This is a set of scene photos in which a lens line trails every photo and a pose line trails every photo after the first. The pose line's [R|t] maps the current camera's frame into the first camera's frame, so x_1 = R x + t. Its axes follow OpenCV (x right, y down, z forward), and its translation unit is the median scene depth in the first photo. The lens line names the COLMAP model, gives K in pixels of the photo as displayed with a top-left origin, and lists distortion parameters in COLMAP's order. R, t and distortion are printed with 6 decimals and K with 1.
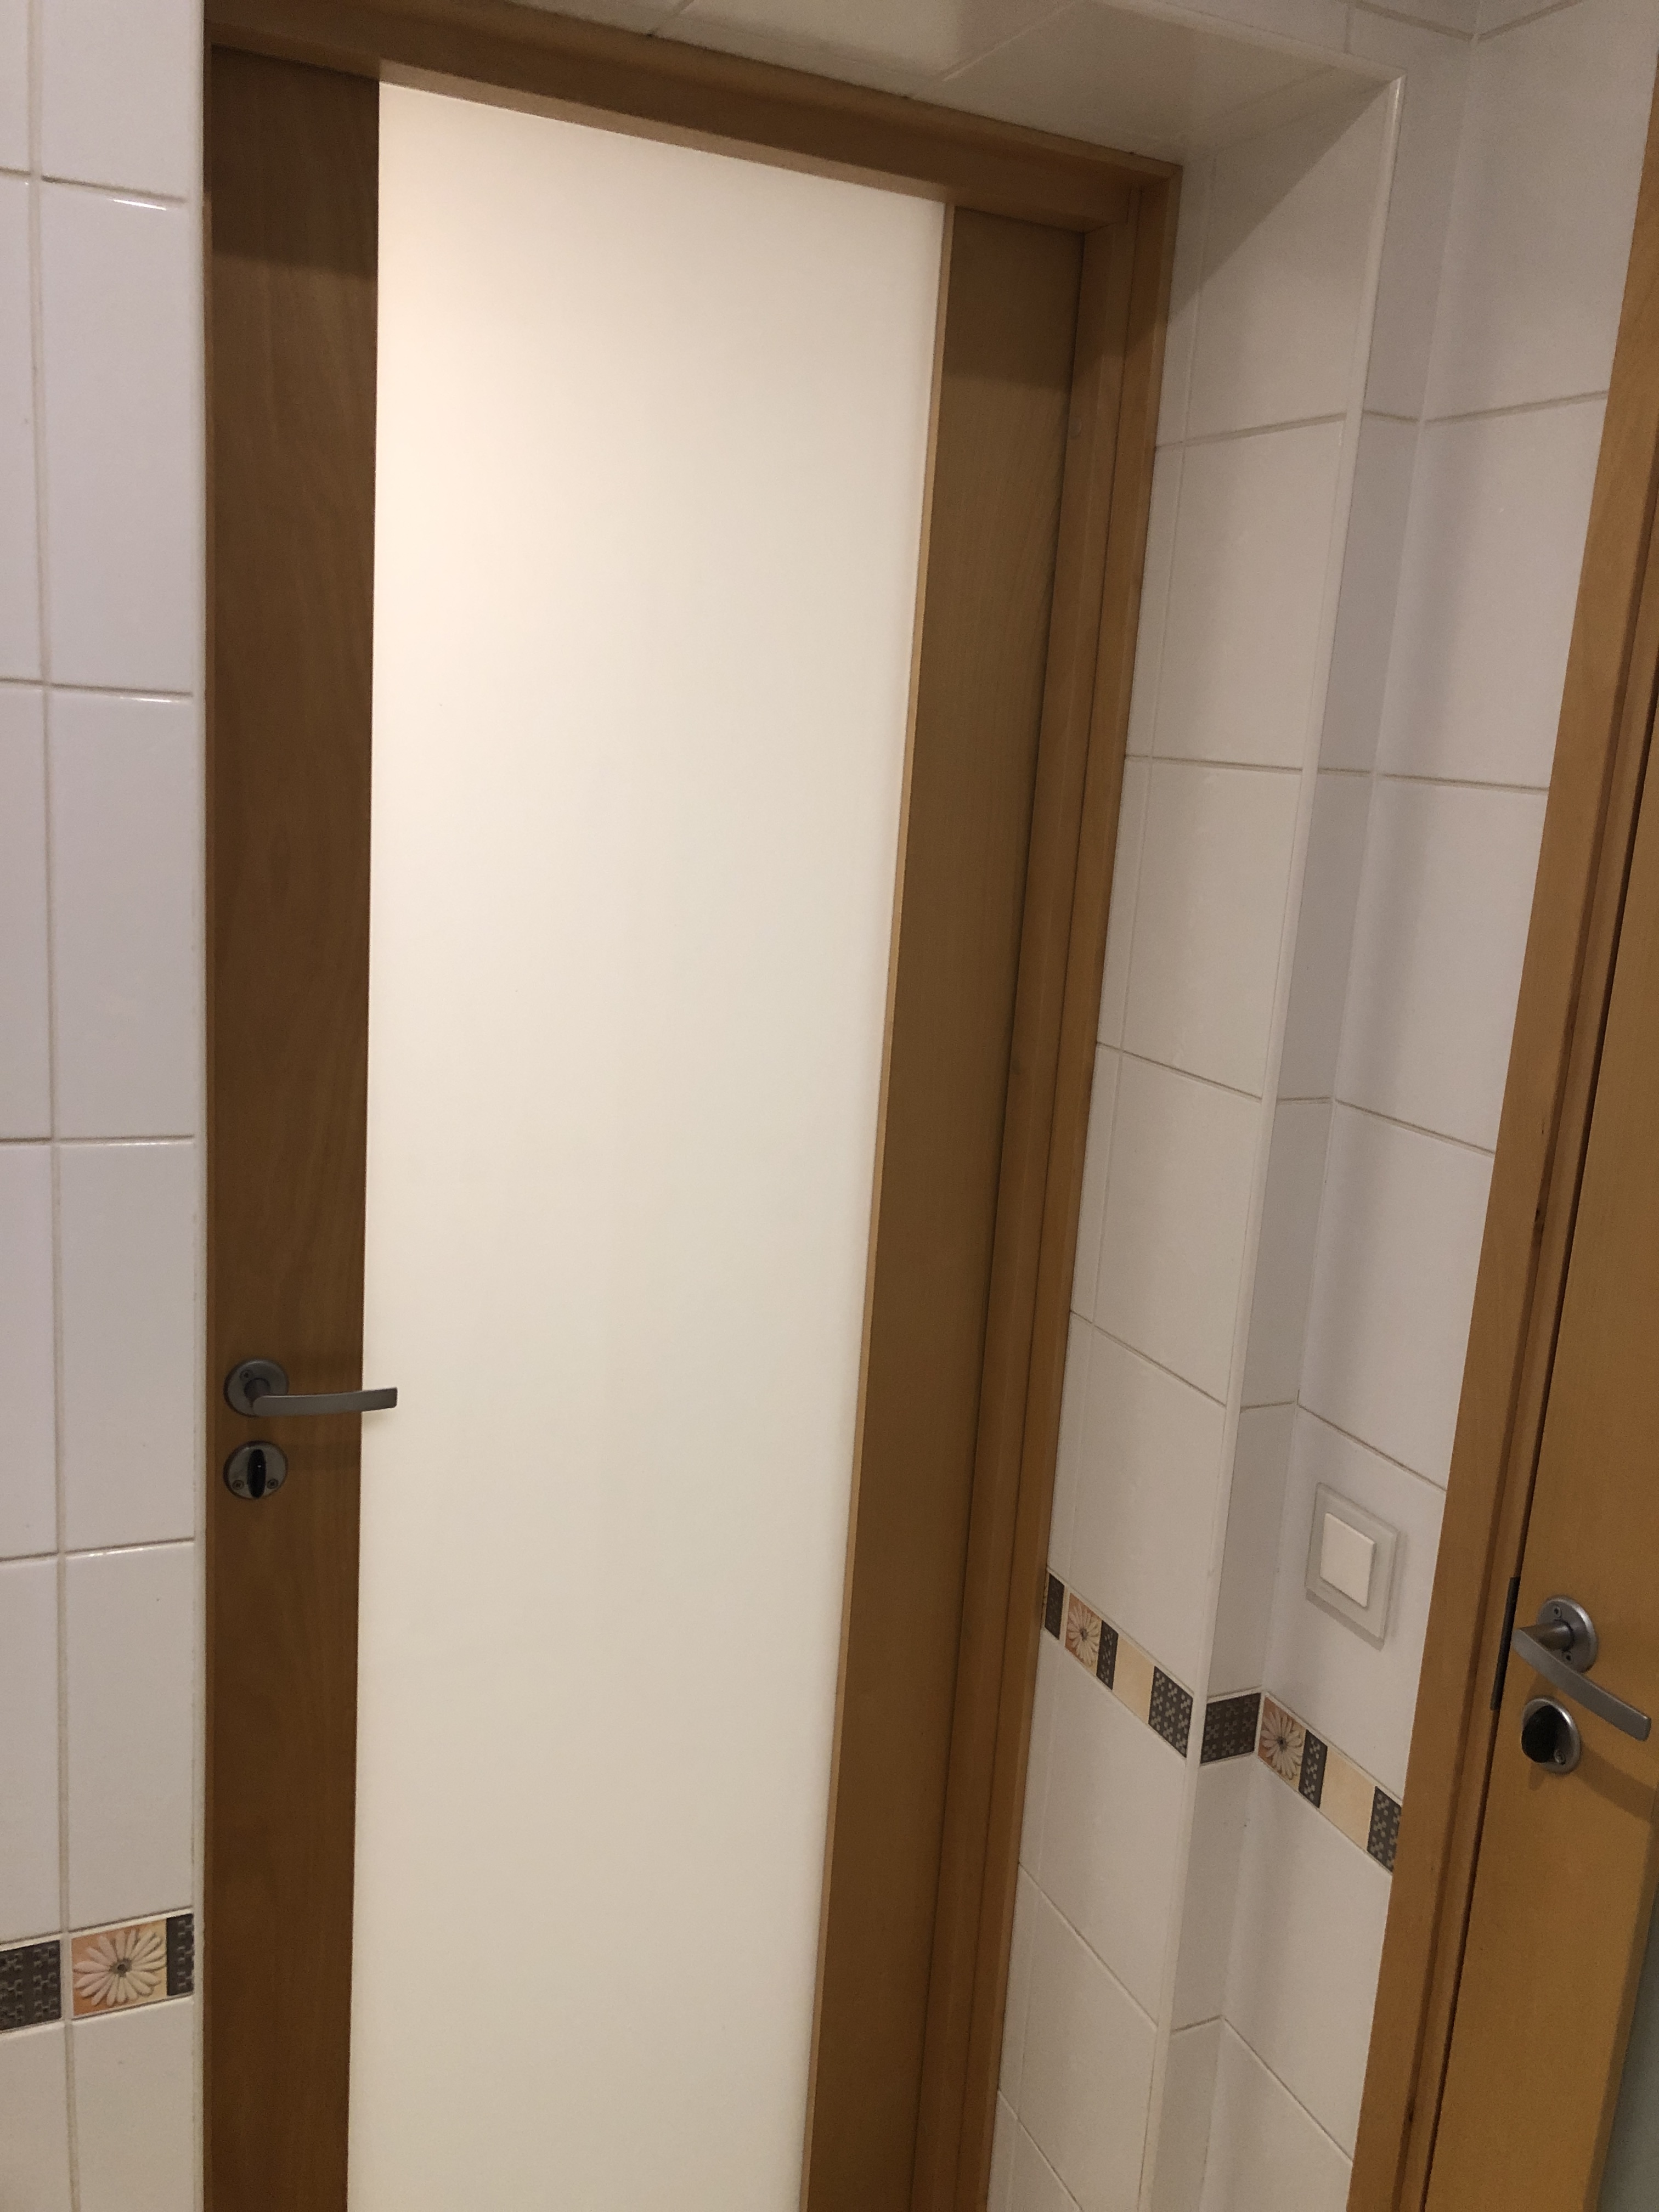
lens RADIAL K [[1795.2, 0, 831.0], [0, 1795.2, 1101.5], [0, 0, 1]] dist [0.059894, -0.090025]
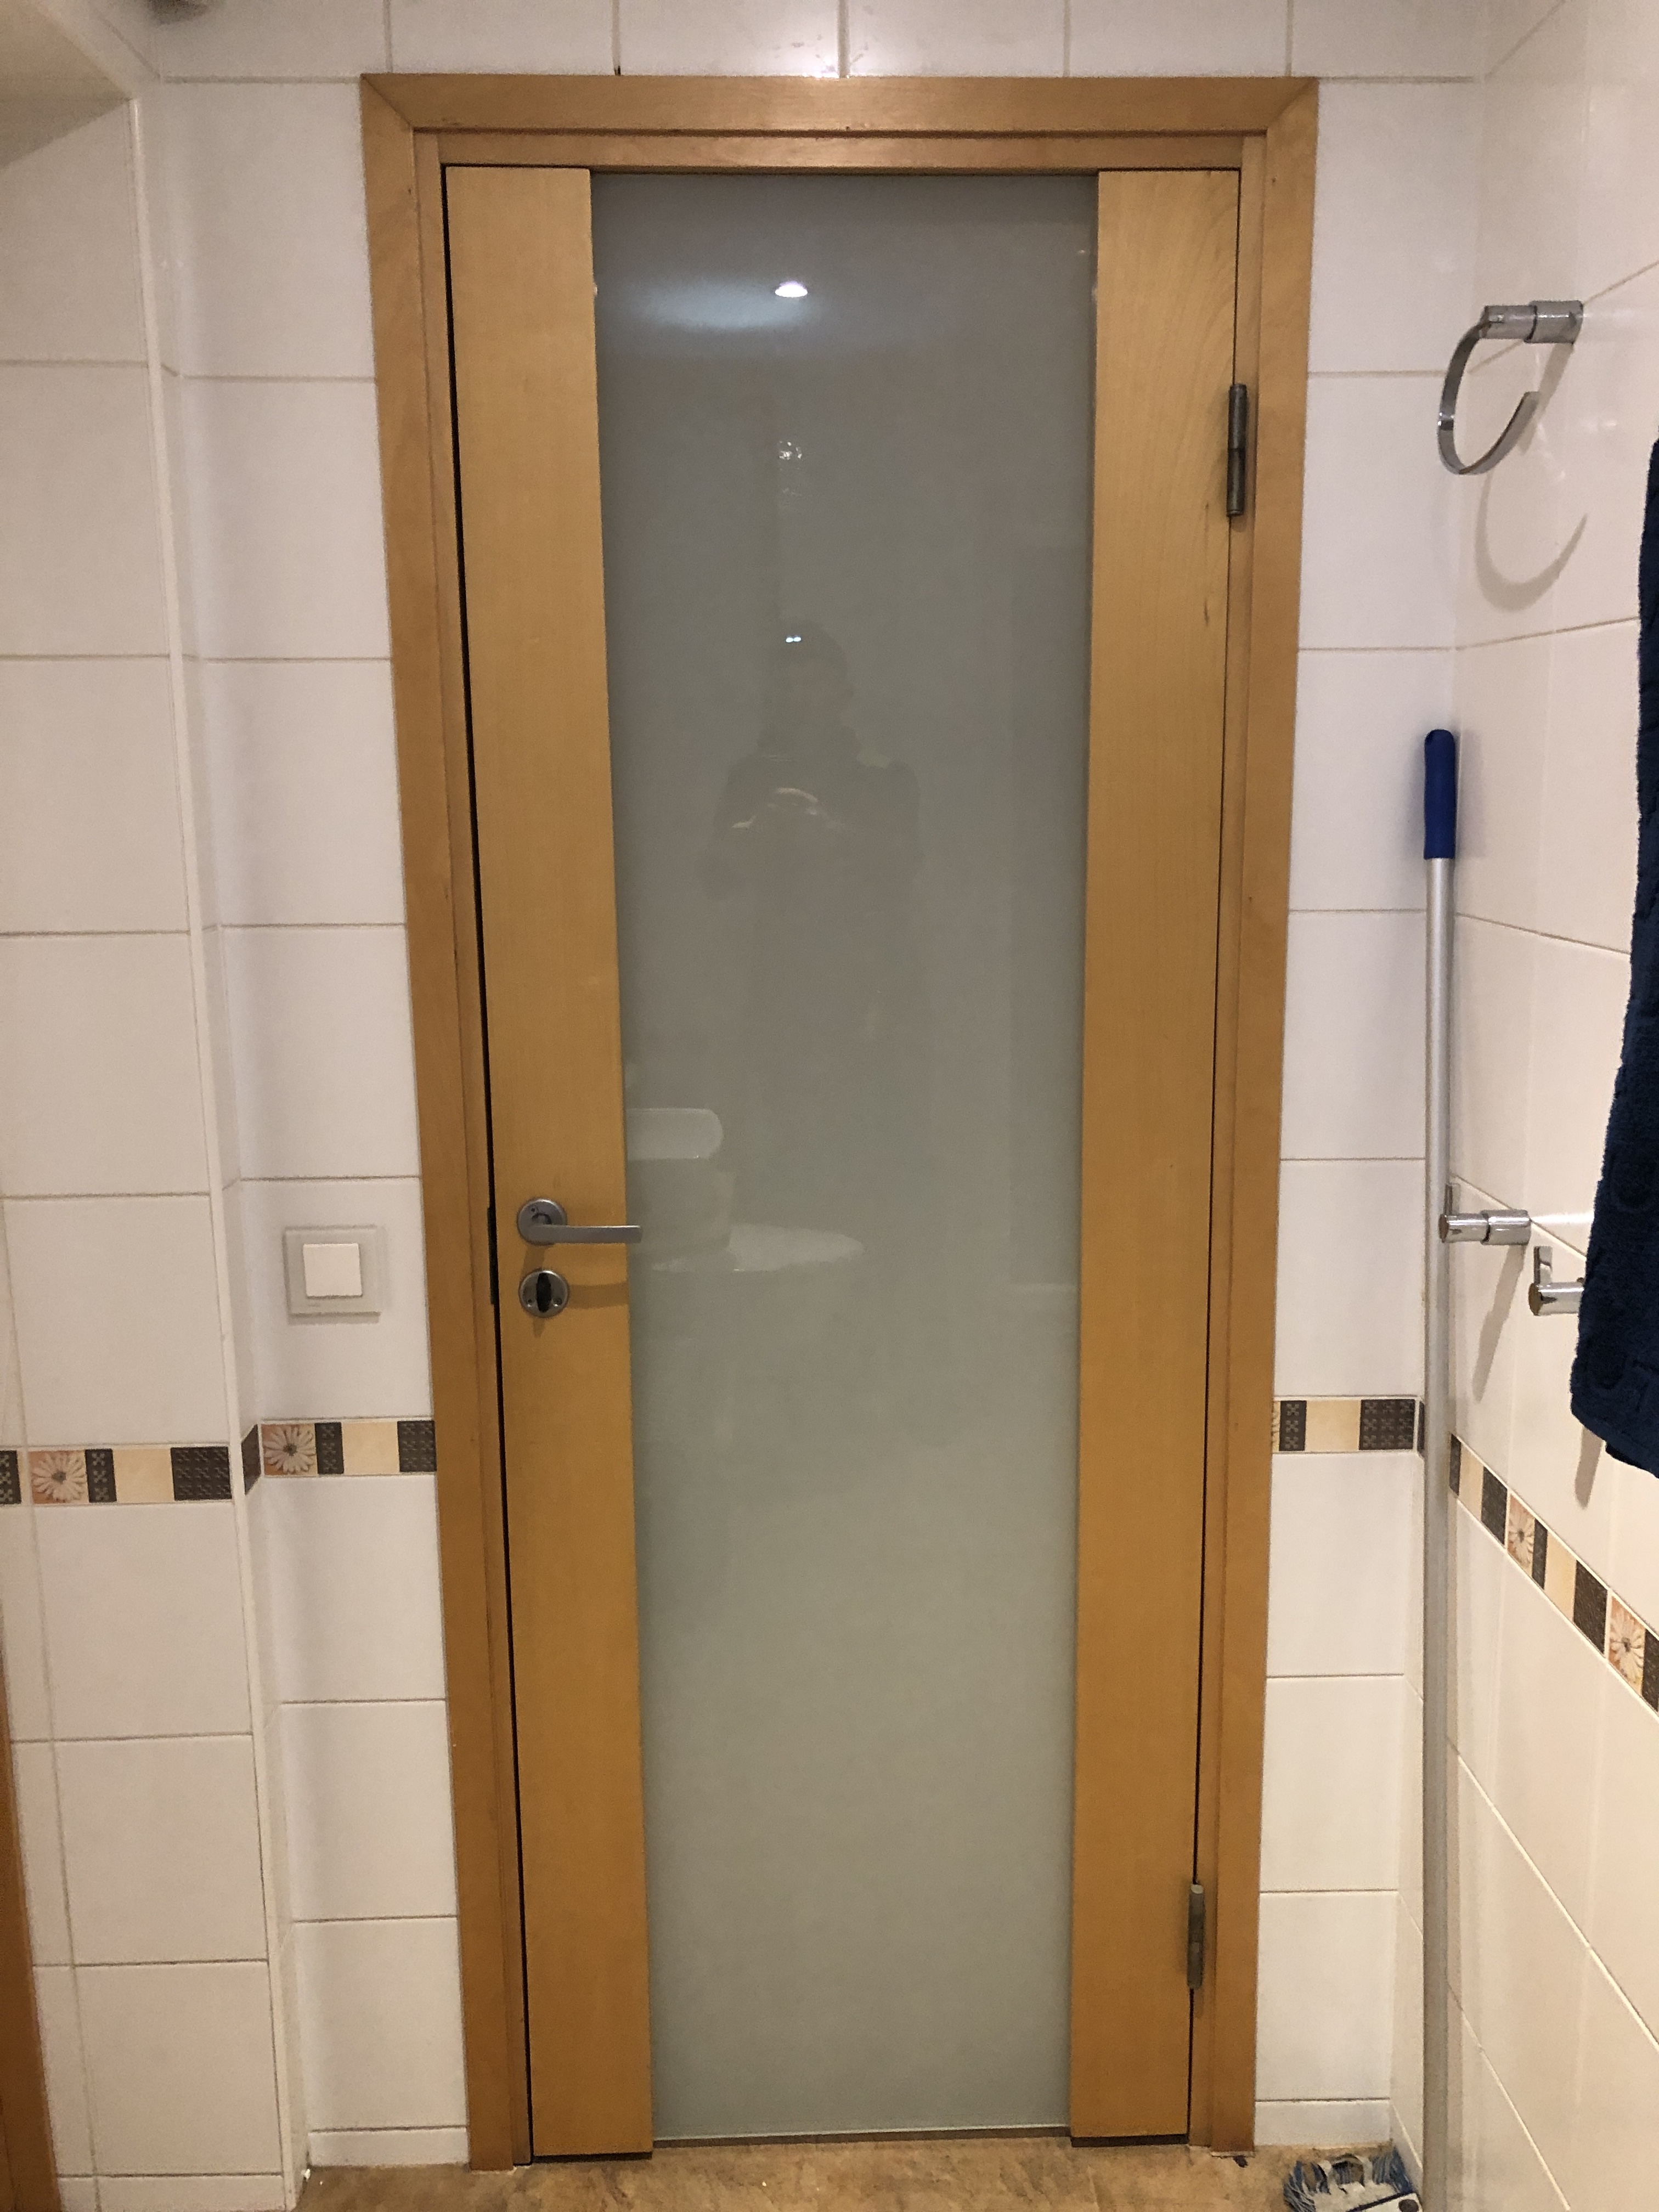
lens RADIAL K [[1795.2, 0, 831.5], [0, 1795.2, 1103.4], [0, 0, 1]] dist [0.059894, -0.090025]
pose [[0.385196, -0.236394, 0.892044, -0.699850], [0.222424, 0.961920, 0.158865, 0.012853], [-0.895629, 0.137218, 0.423107, 0.117875]]
